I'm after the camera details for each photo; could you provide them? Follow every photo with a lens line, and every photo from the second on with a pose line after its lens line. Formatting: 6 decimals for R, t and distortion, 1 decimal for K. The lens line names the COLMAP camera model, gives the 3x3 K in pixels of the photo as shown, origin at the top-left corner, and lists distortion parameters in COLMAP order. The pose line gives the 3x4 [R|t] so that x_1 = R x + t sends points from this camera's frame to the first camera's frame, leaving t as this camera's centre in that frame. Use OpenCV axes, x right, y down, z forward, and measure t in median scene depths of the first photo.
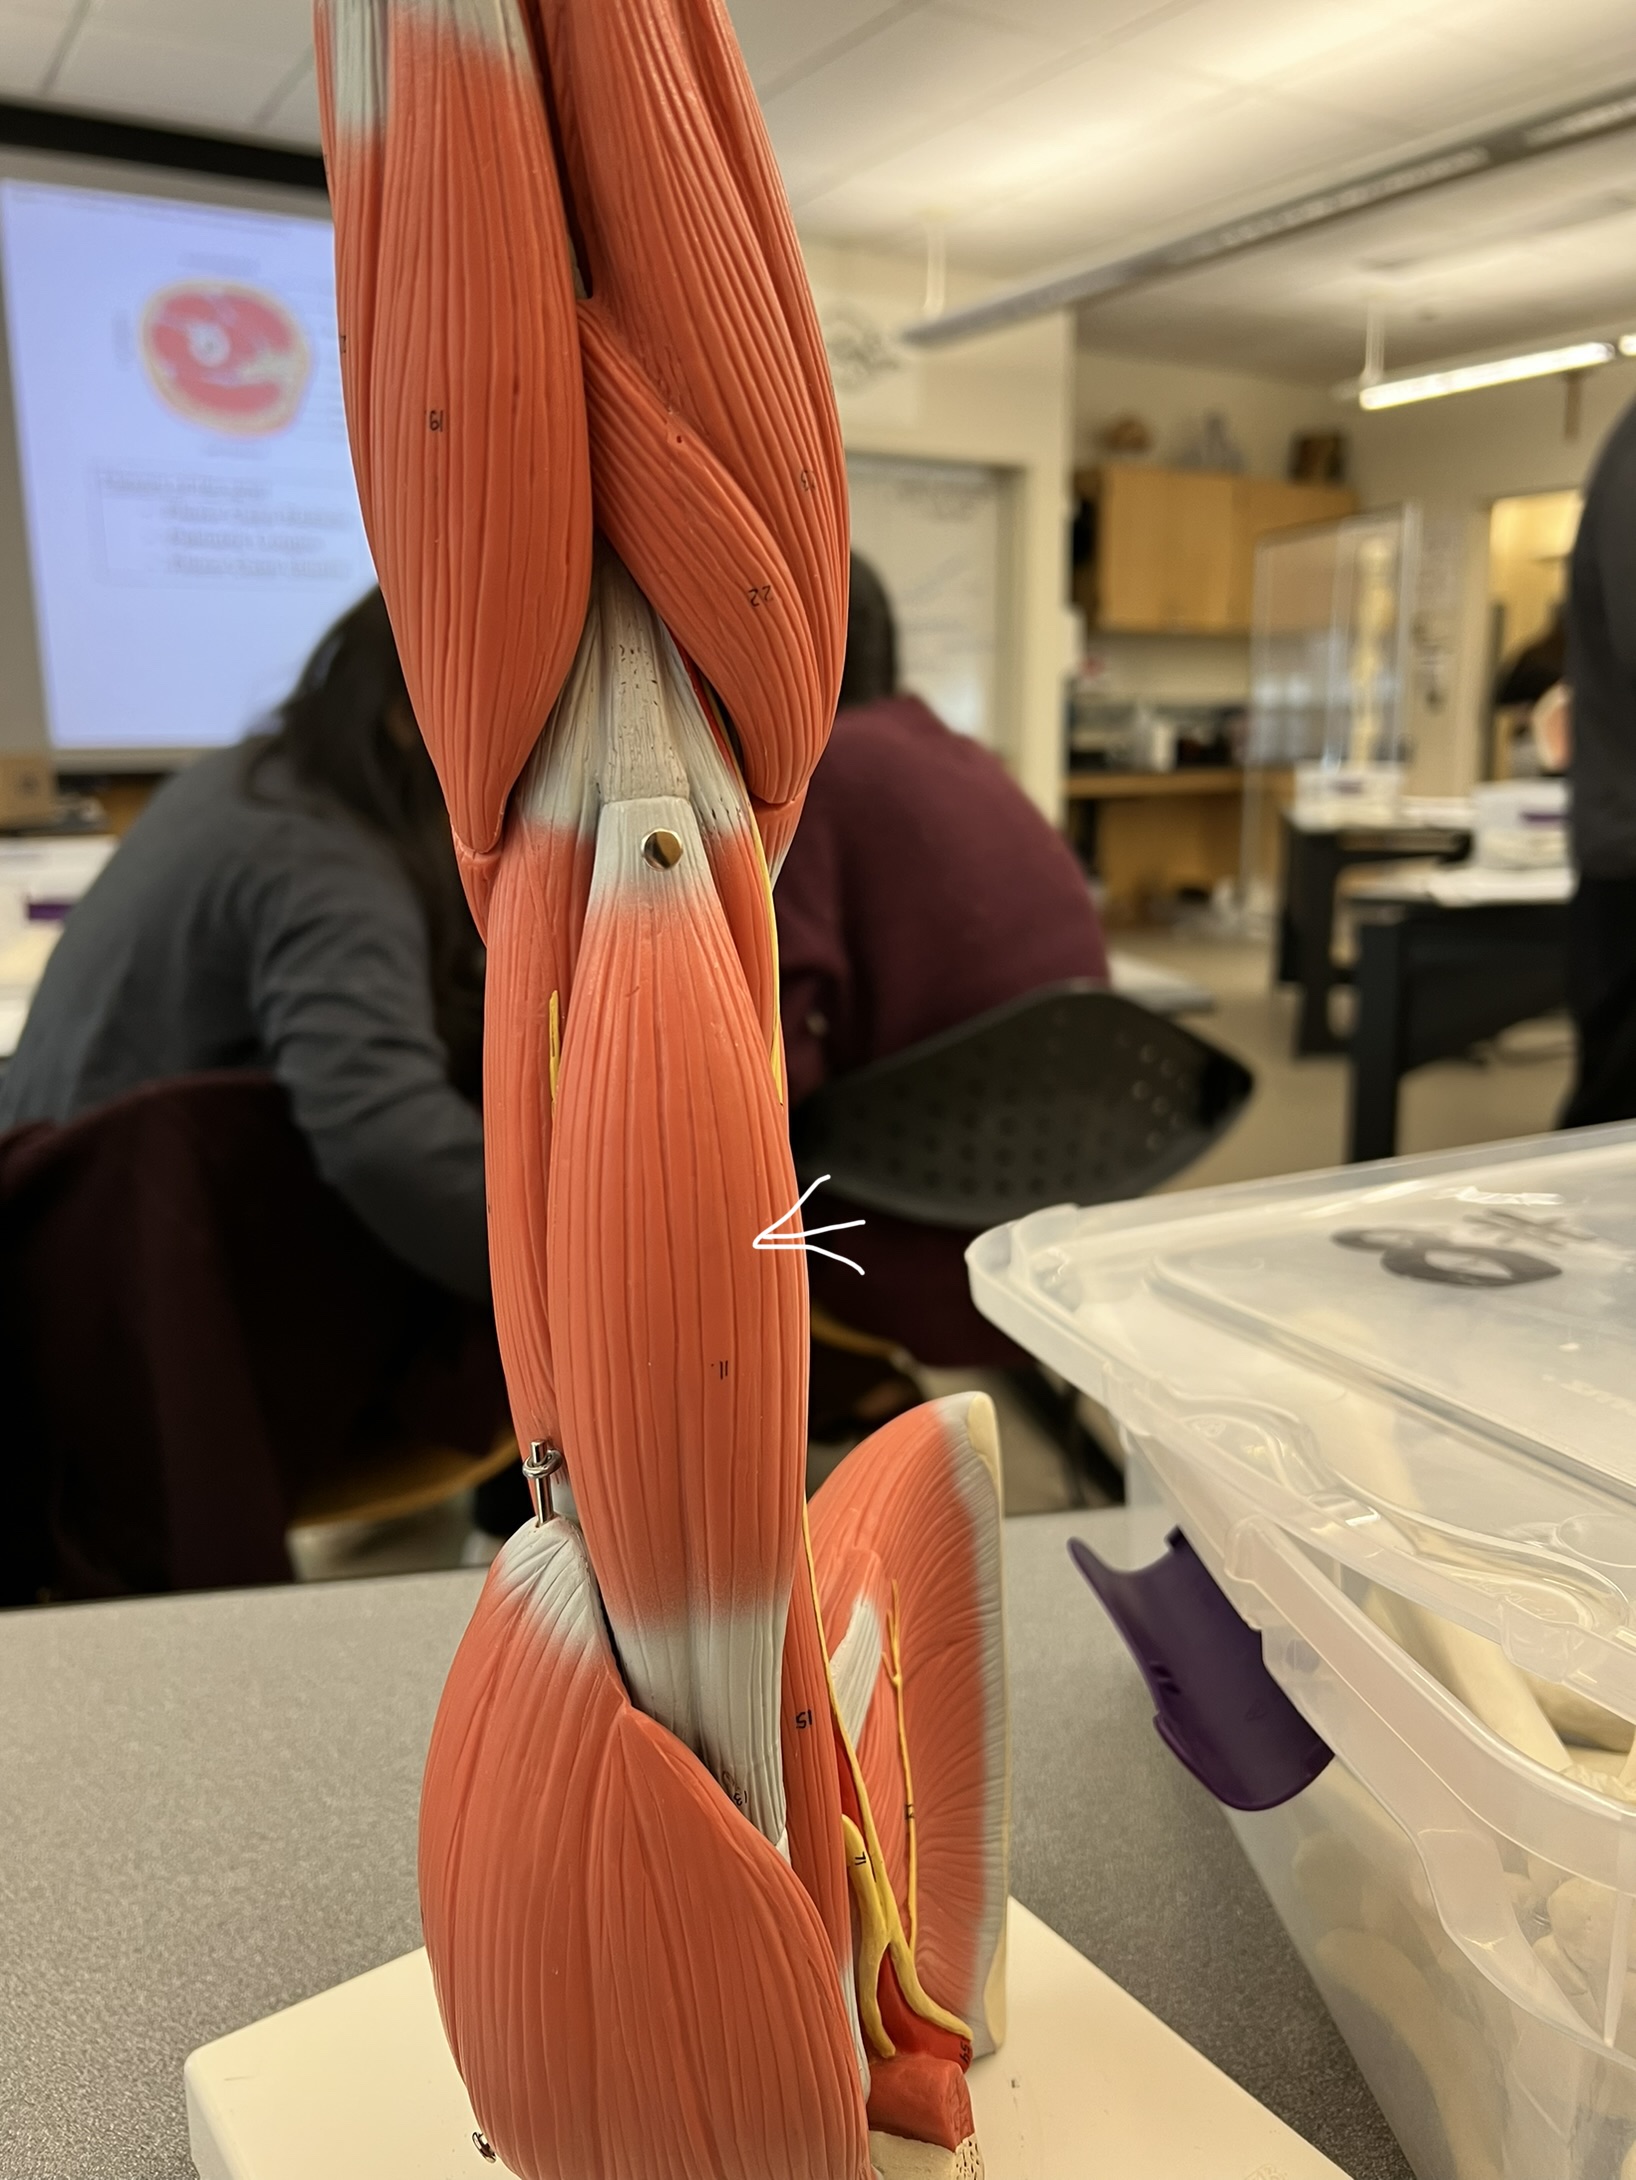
lens RADIAL K [[1616.6, 0, 793.0], [0, 1616.6, 1124.0], [0, 0, 1]] dist [-0.000093, -0.014693]
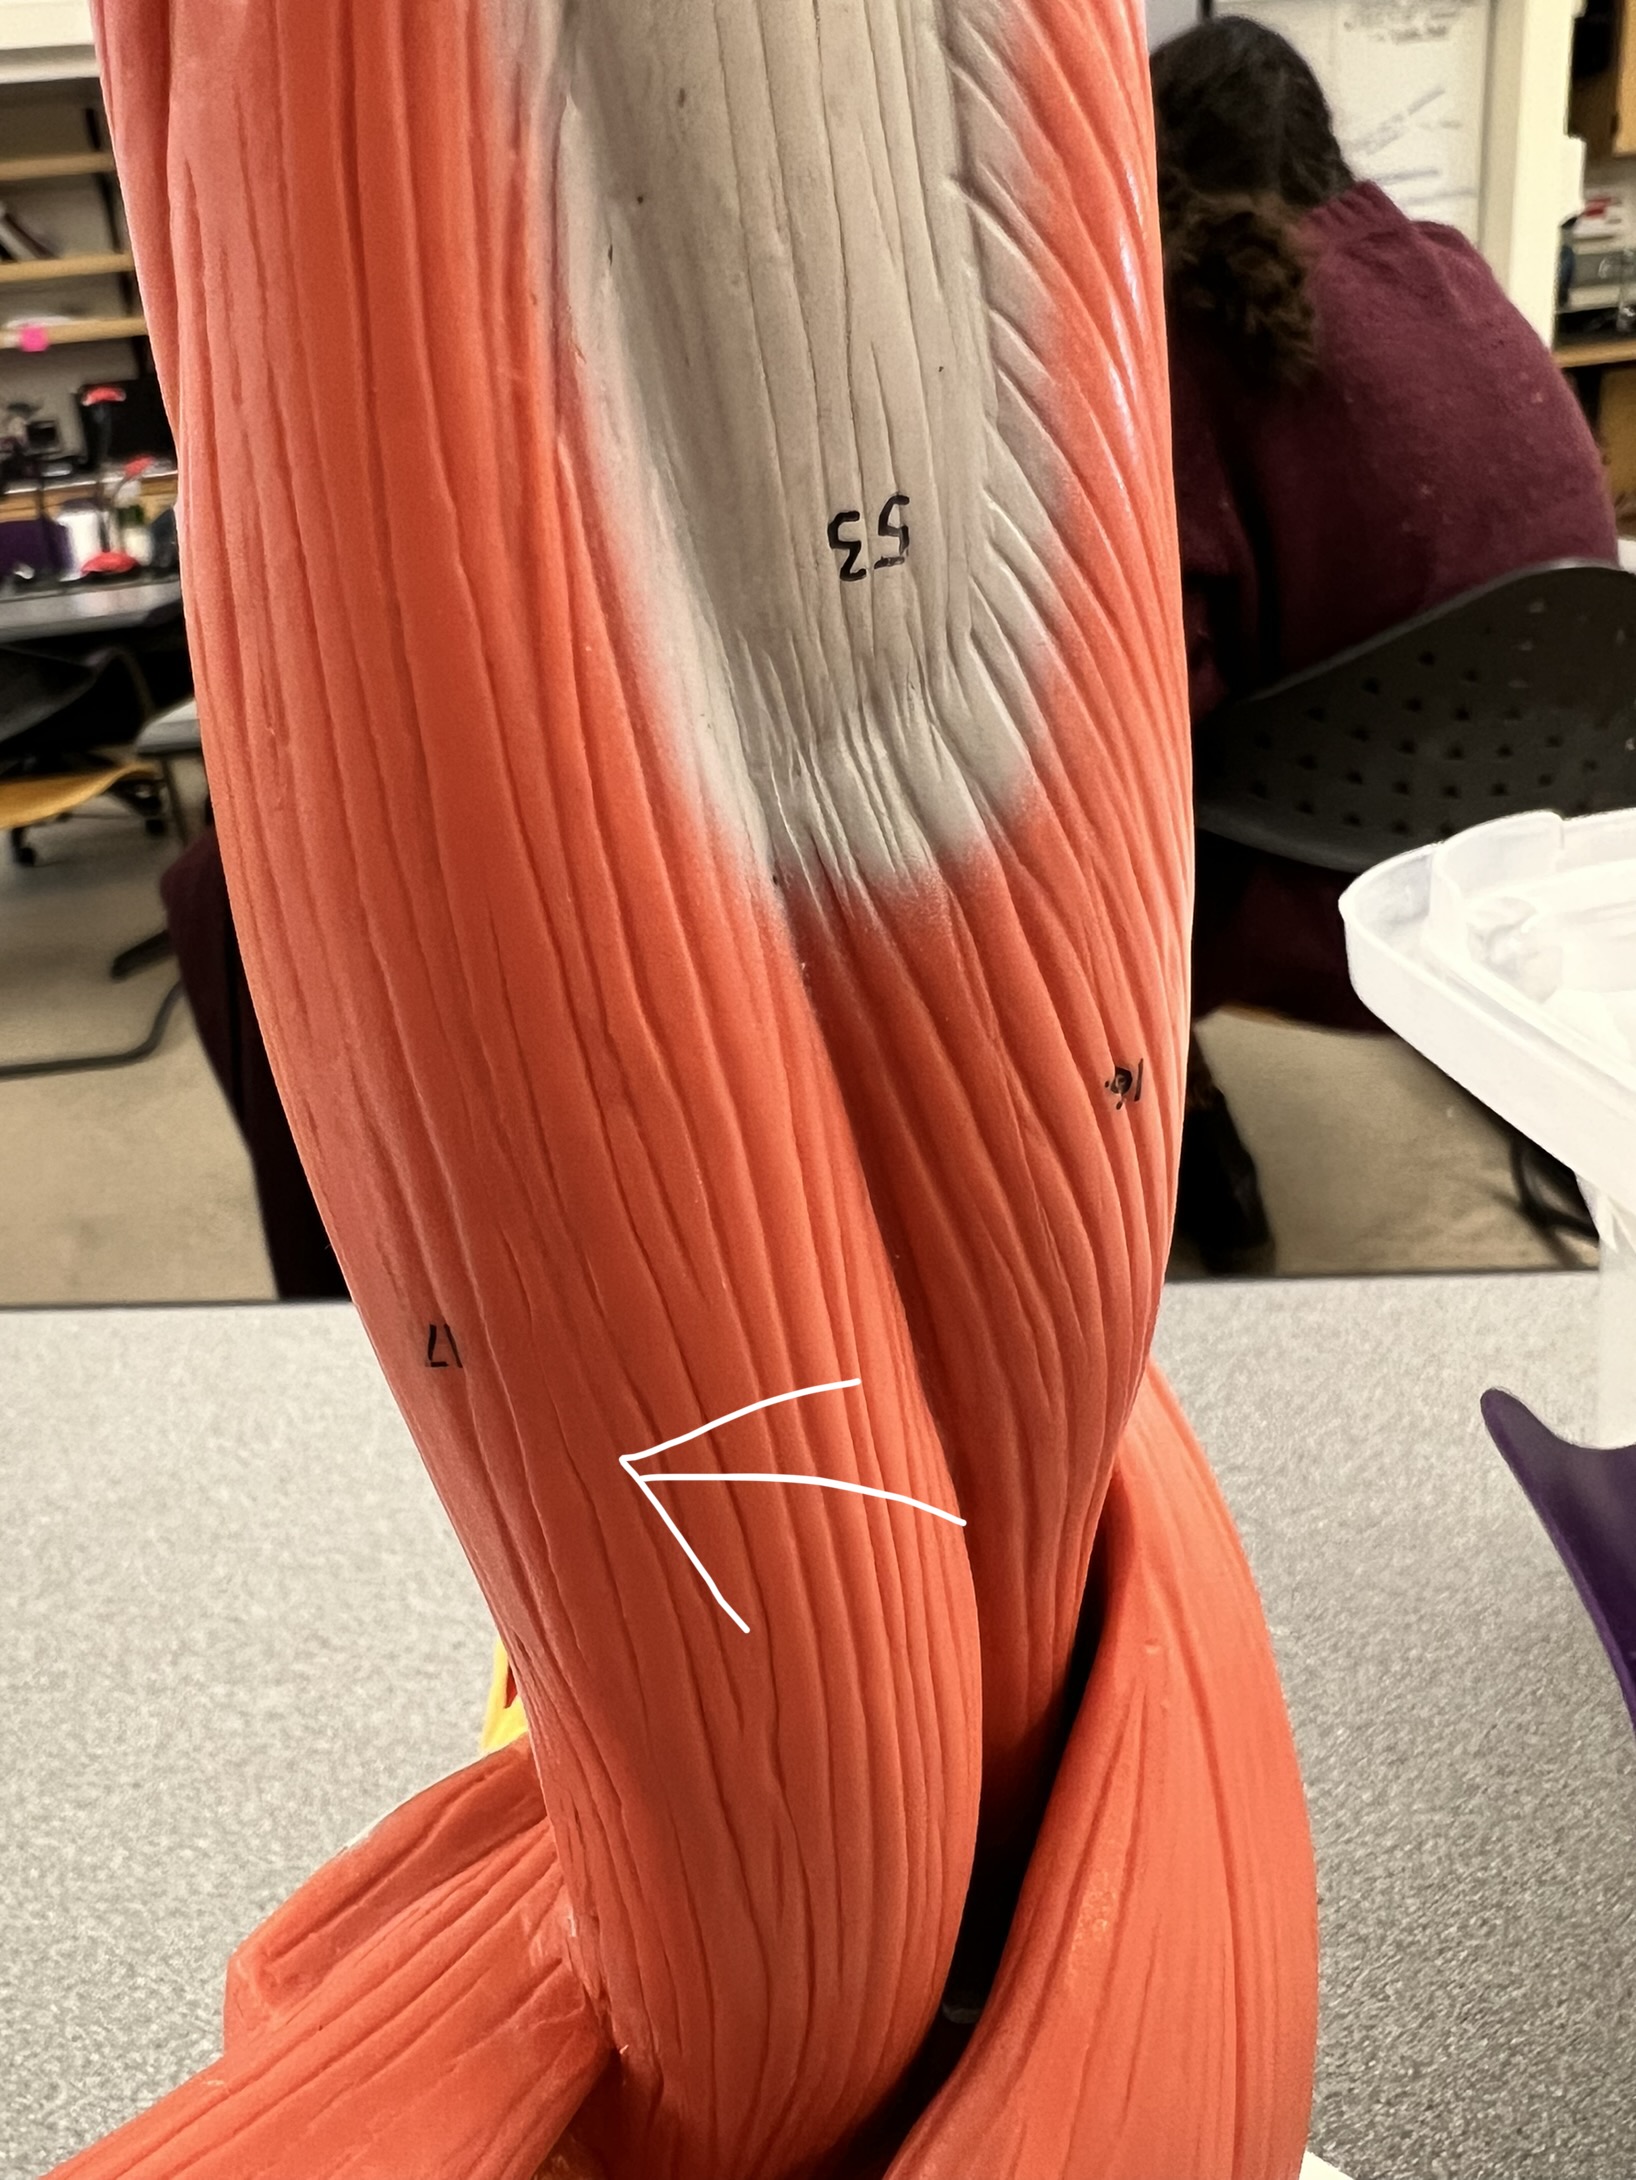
lens RADIAL K [[1616.6, 0, 691.5], [0, 1616.6, 1055.6], [0, 0, 1]] dist [-0.000093, -0.014693]
pose [[0.953052, 0.029985, -0.301320, 0.014211], [0.020733, 0.986288, 0.163723, 0.008777], [0.302097, -0.162284, 0.939362, 0.080748]]
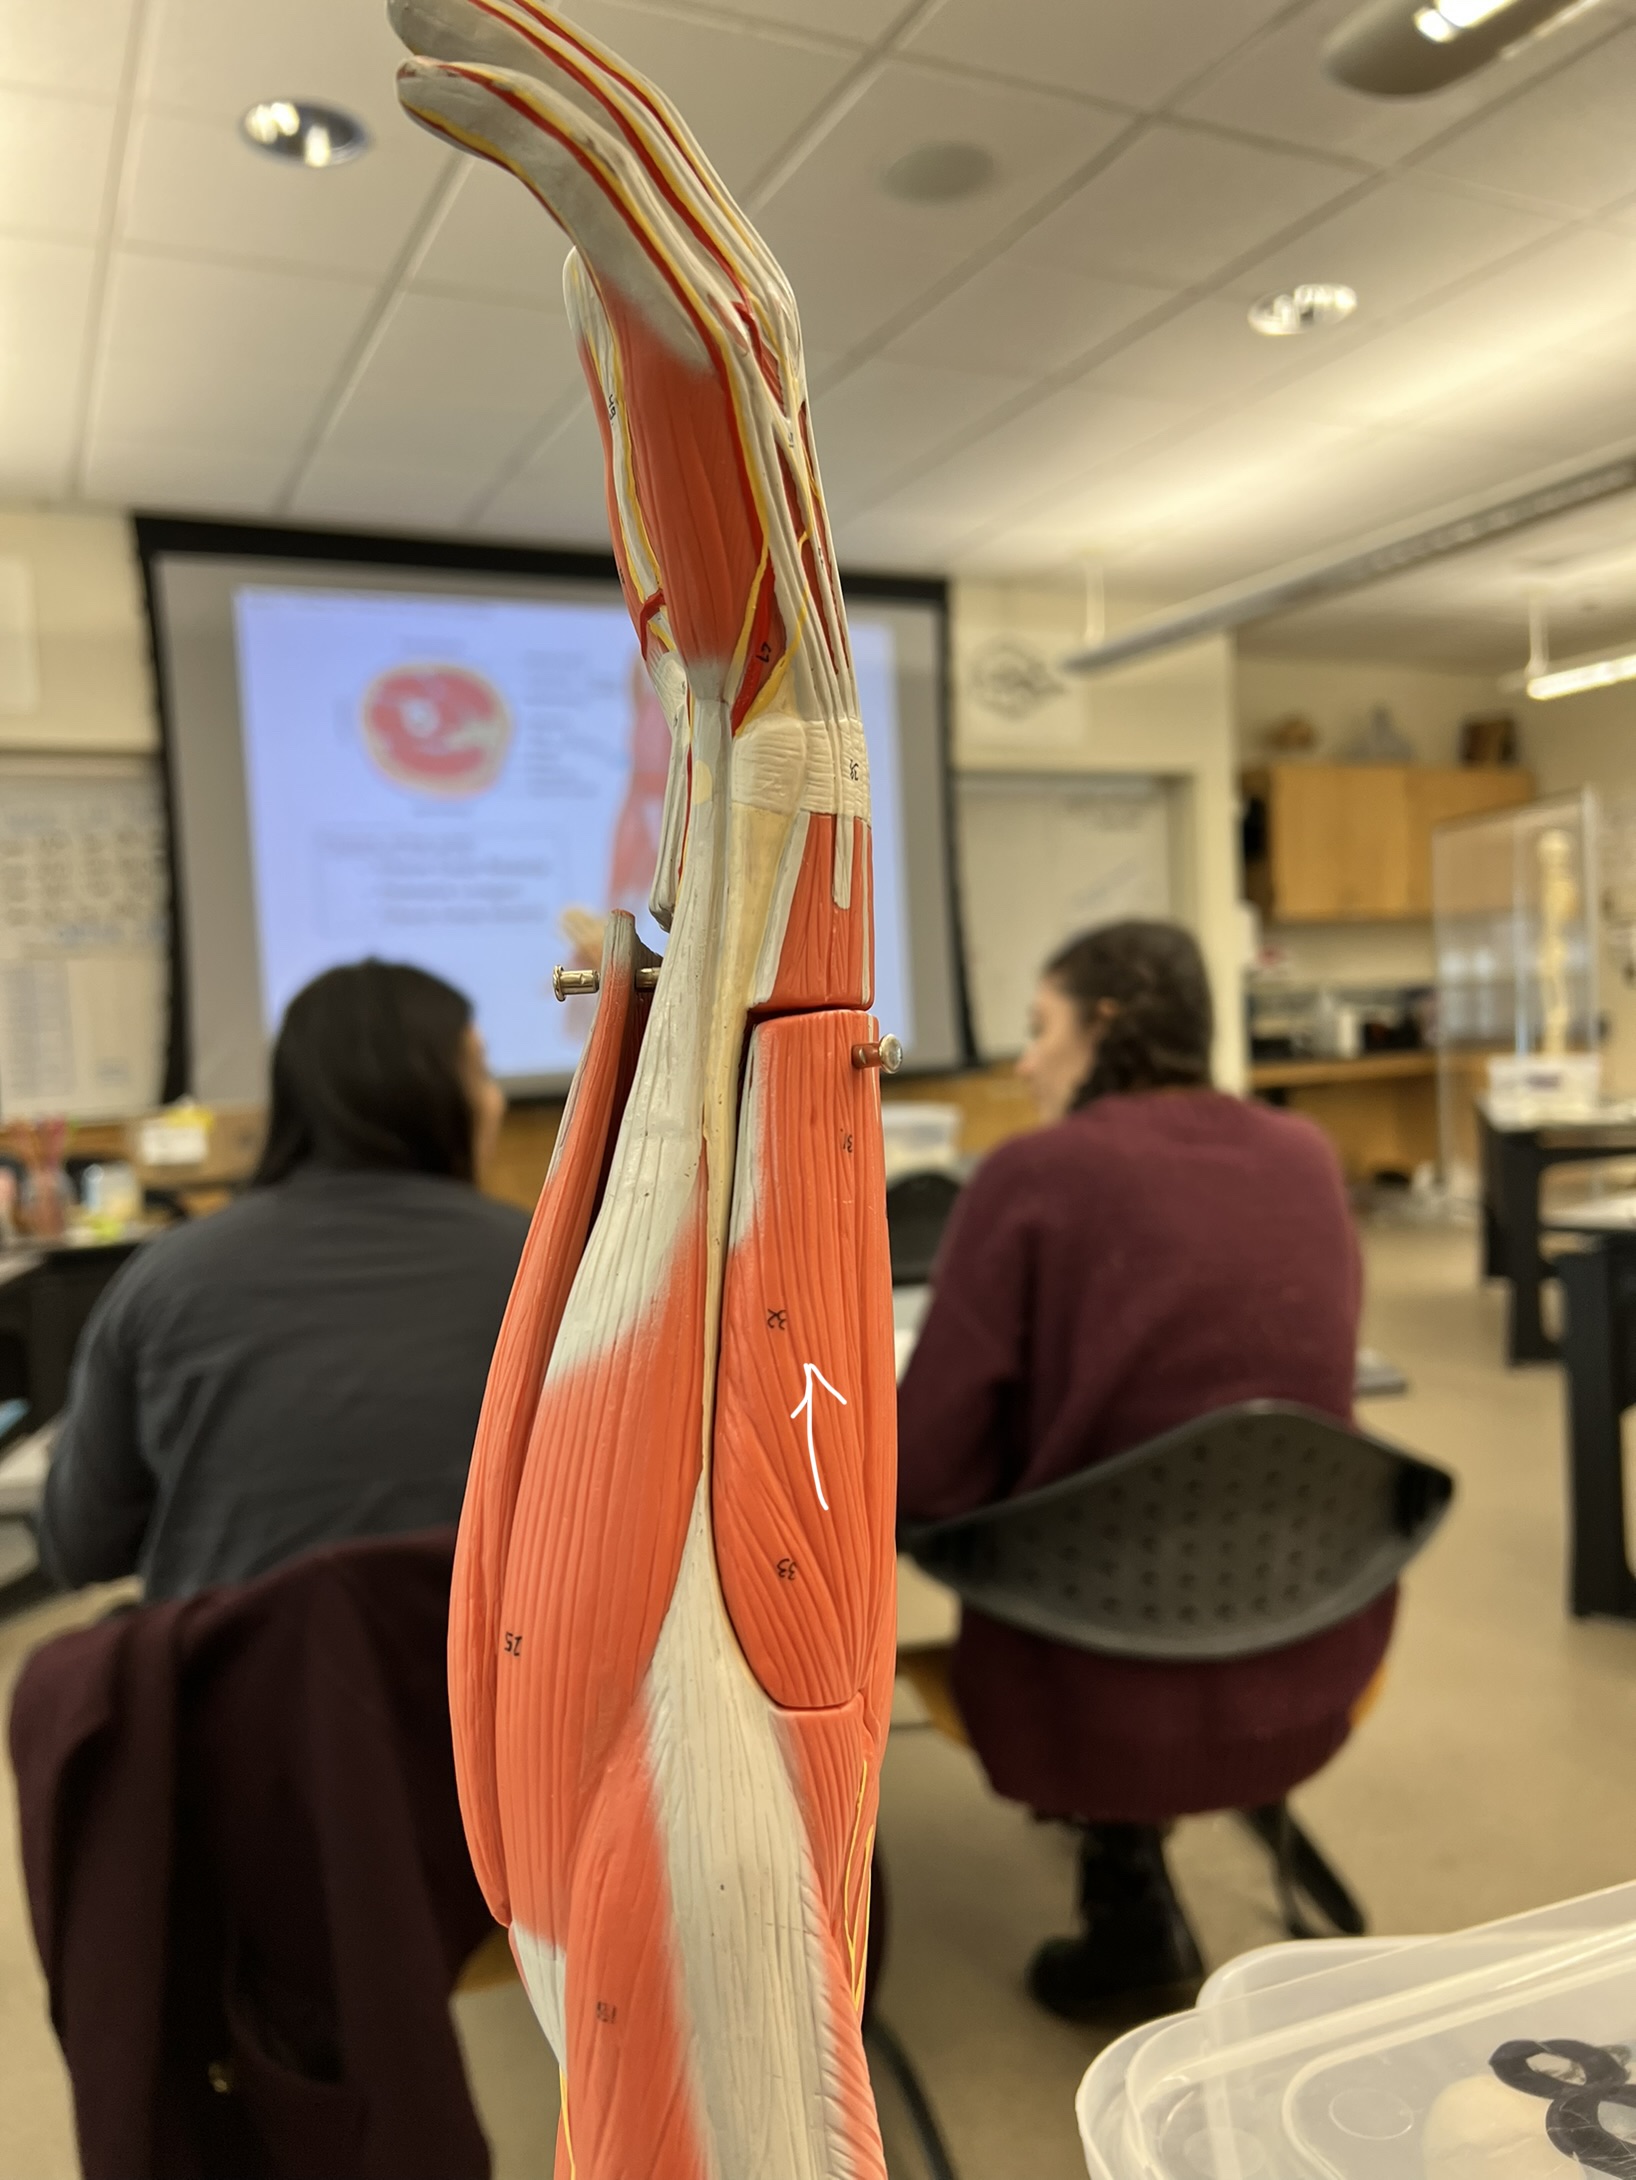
lens RADIAL K [[1616.6, 0, 808.0], [0, 1616.6, 1164.0], [0, 0, 1]] dist [-0.000093, -0.014693]
pose [[0.993731, -0.032759, -0.106886, 0.015246], [0.016470, 0.988571, -0.149856, -0.061968], [0.110574, 0.147156, 0.982913, 0.001743]]
